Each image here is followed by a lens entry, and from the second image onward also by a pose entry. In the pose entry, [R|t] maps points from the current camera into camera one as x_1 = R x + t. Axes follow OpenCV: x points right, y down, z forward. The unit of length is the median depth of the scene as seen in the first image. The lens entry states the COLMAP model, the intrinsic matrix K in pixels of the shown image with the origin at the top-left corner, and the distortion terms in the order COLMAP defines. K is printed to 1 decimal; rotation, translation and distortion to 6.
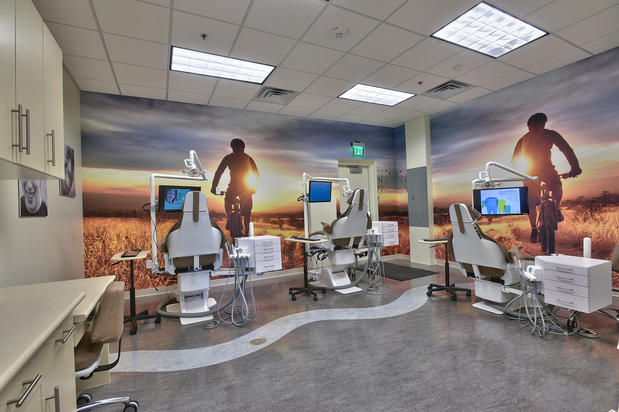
lens RADIAL K [[291.4, 0, 308.9], [0, 291.4, 205.1], [0, 0, 1]] dist [-0.013028, 0.001380]
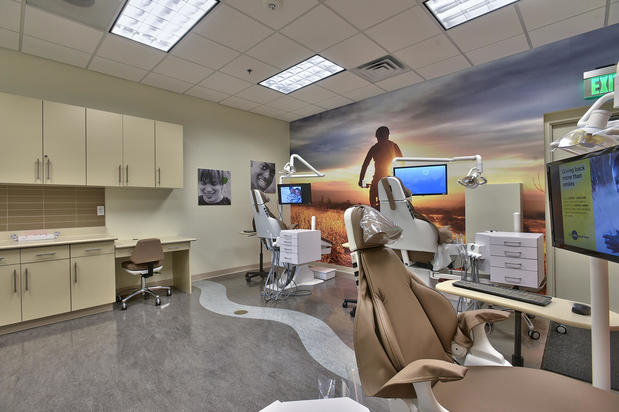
lens RADIAL K [[291.4, 0, 309.1], [0, 291.4, 204.3], [0, 0, 1]] dist [-0.013028, 0.001380]
pose [[0.326655, 0.030174, -0.944662, 0.584987], [0.008992, 0.999346, 0.035030, -0.014249], [0.945101, -0.019937, 0.326170, 0.485985]]
